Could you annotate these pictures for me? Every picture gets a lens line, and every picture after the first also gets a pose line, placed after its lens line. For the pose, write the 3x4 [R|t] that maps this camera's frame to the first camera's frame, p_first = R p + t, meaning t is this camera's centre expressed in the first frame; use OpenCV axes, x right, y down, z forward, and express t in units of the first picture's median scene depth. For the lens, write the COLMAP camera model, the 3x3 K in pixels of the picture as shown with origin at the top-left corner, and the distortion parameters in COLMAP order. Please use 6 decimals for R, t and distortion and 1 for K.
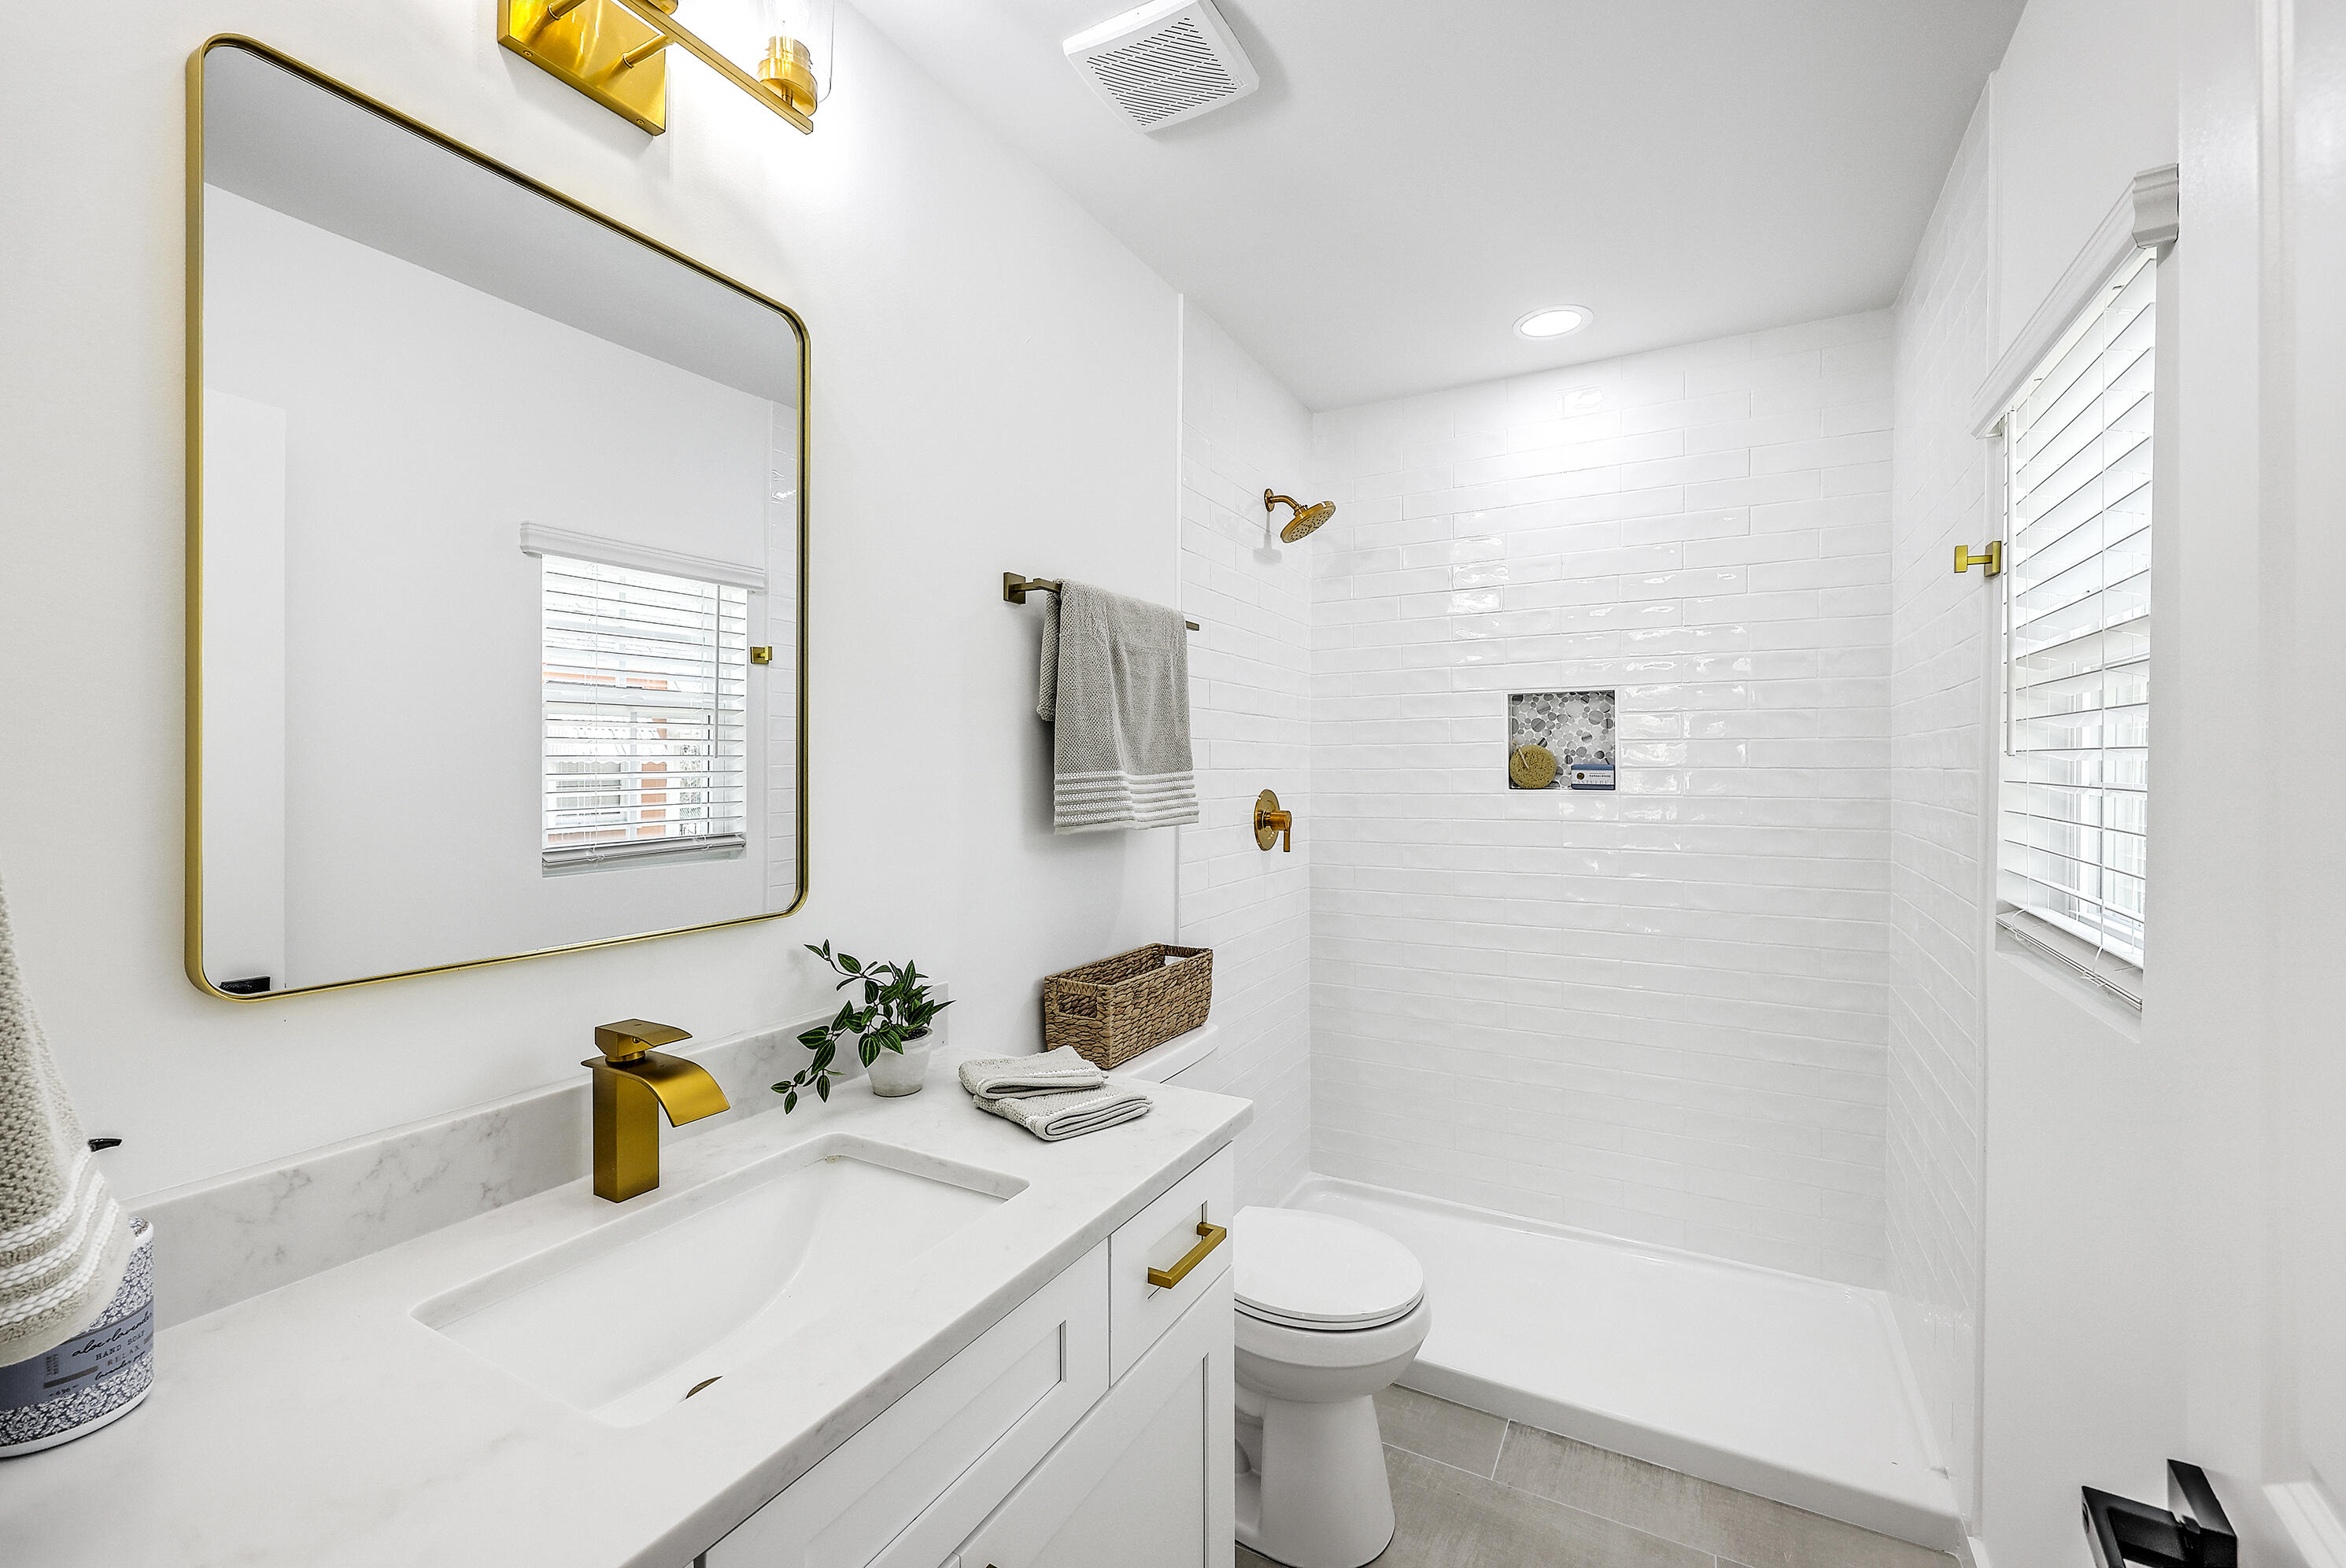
lens RADIAL K [[950.4, 0, 1184.1], [0, 950.4, 773.0], [0, 0, 1]] dist [-0.002476, 0.000972]
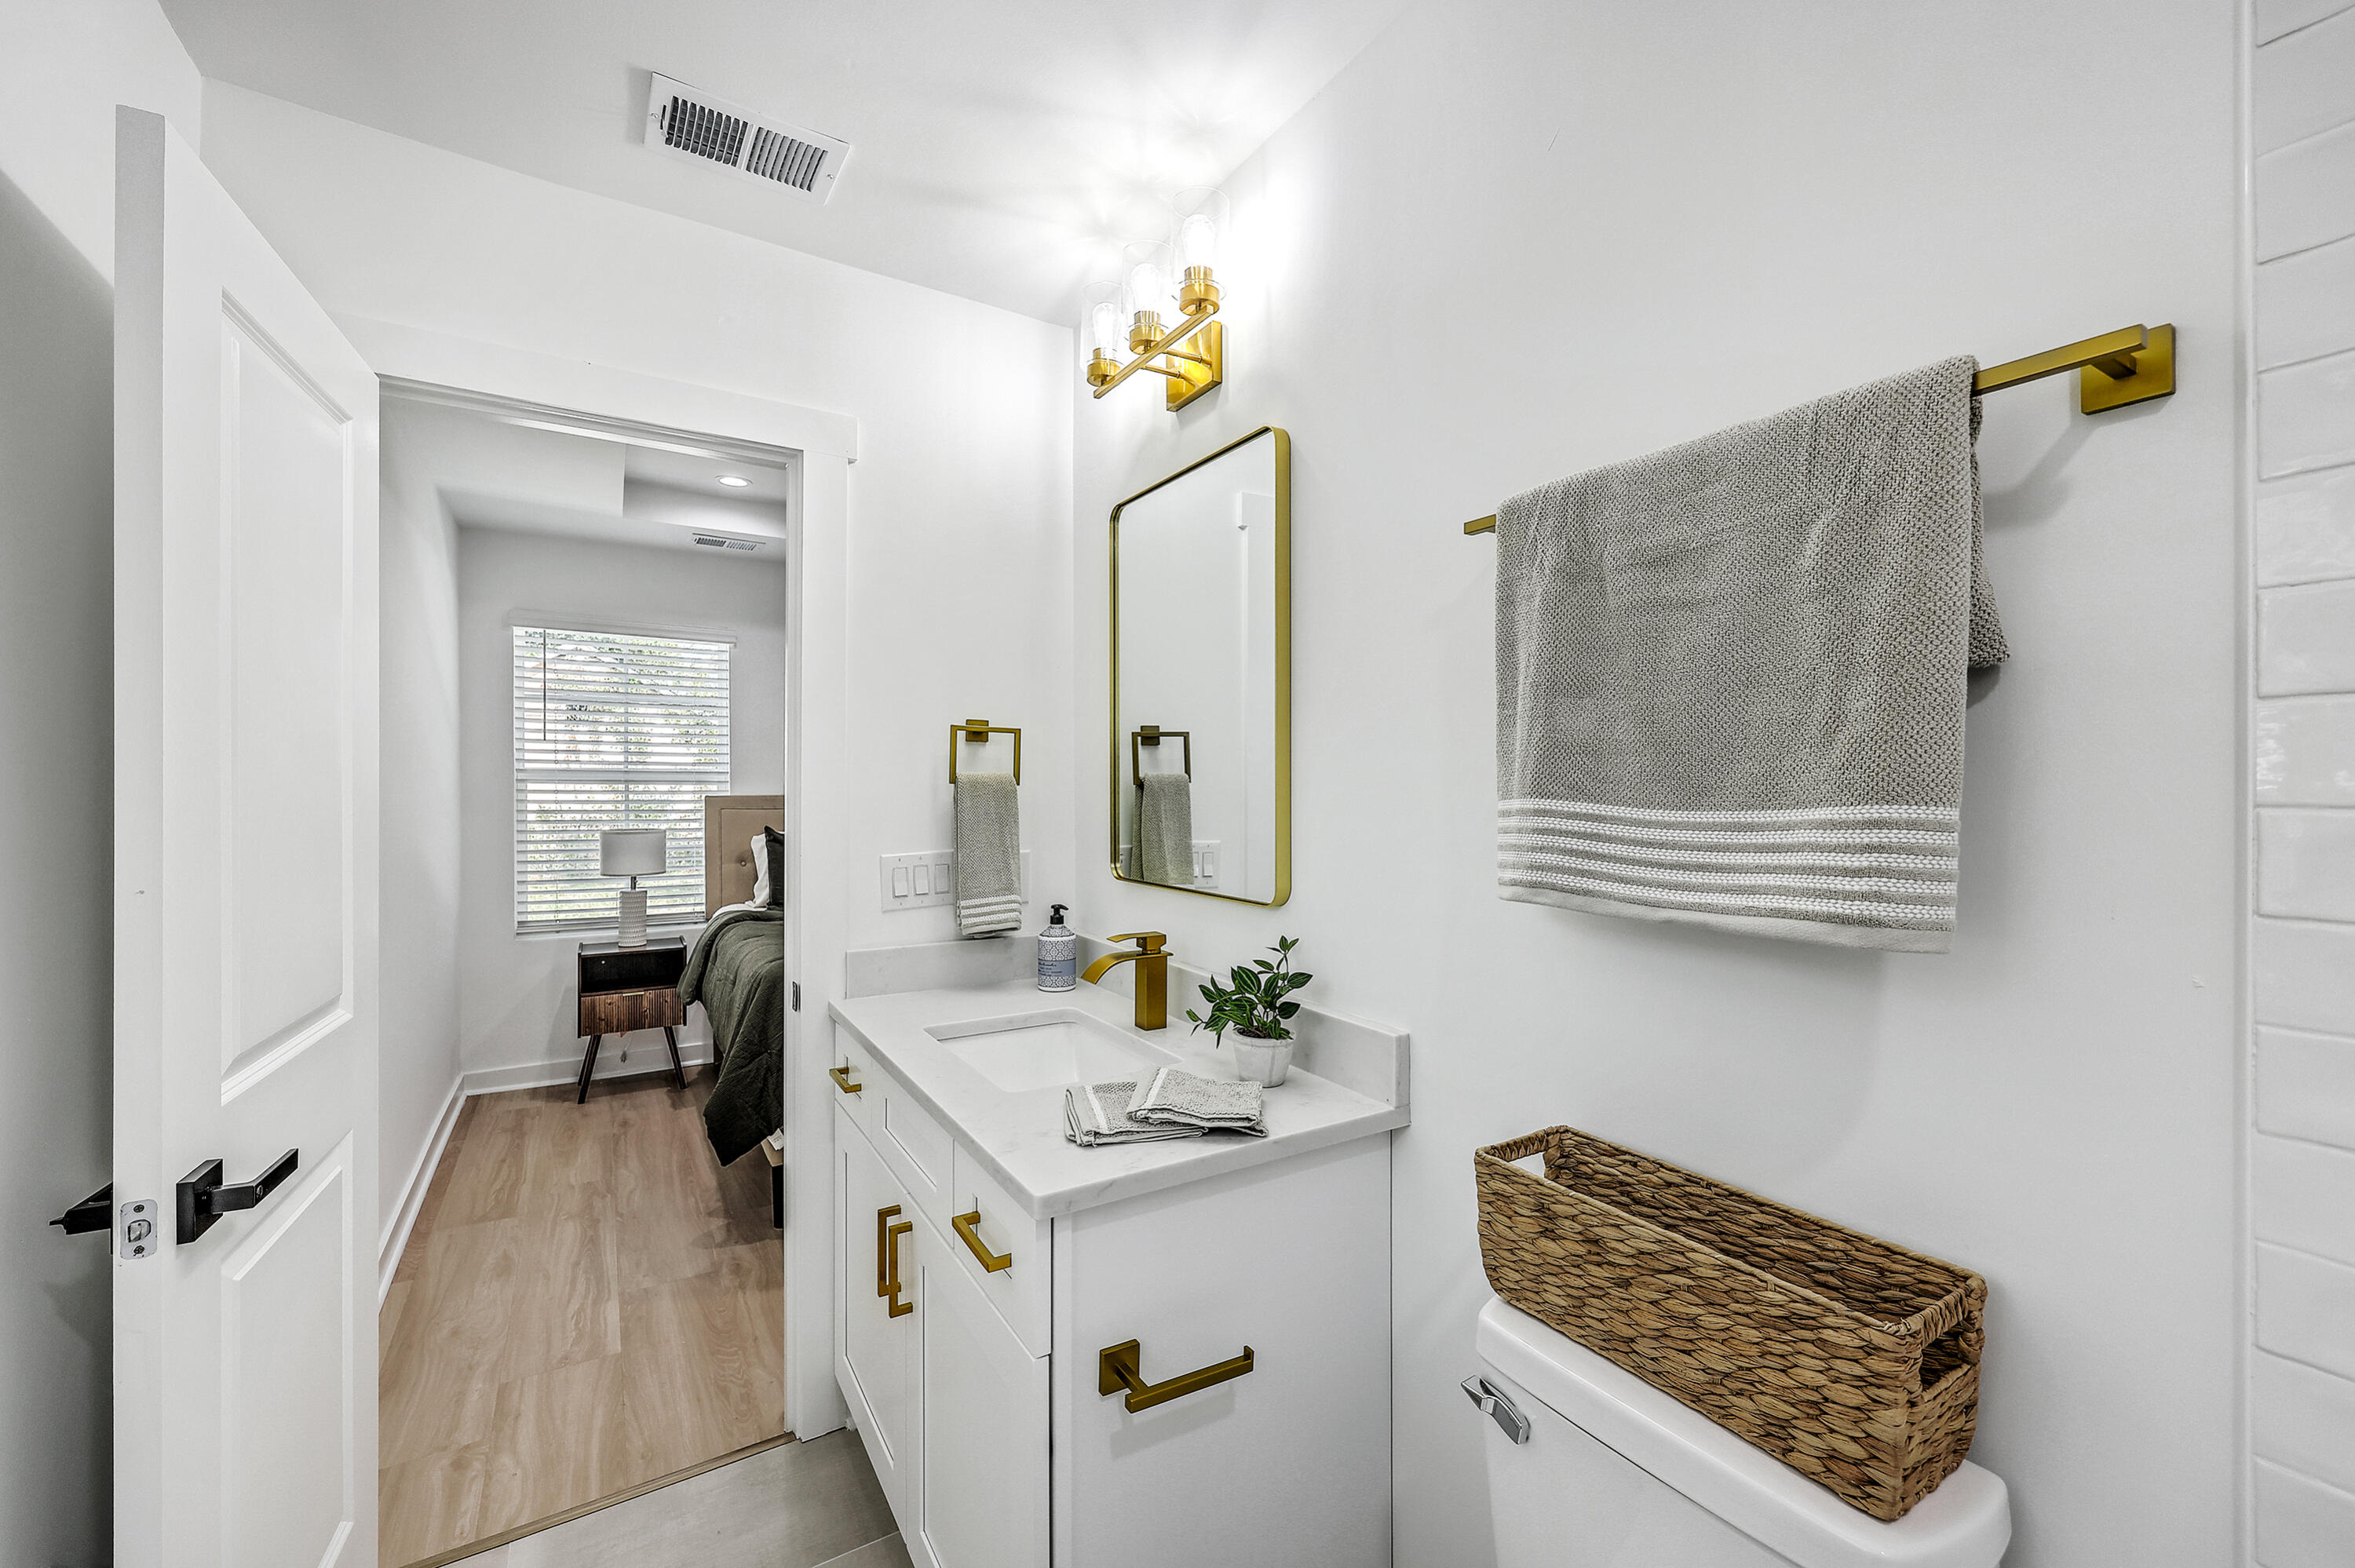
lens RADIAL K [[954.0, 0, 1176.8], [0, 954.0, 781.6], [0, 0, 1]] dist [-0.002476, 0.000972]
pose [[-0.492282, 0.004378, -0.870425, 0.530153], [-0.002341, 0.999977, 0.006353, -0.018322], [0.870432, 0.005165, -0.492261, 1.080760]]
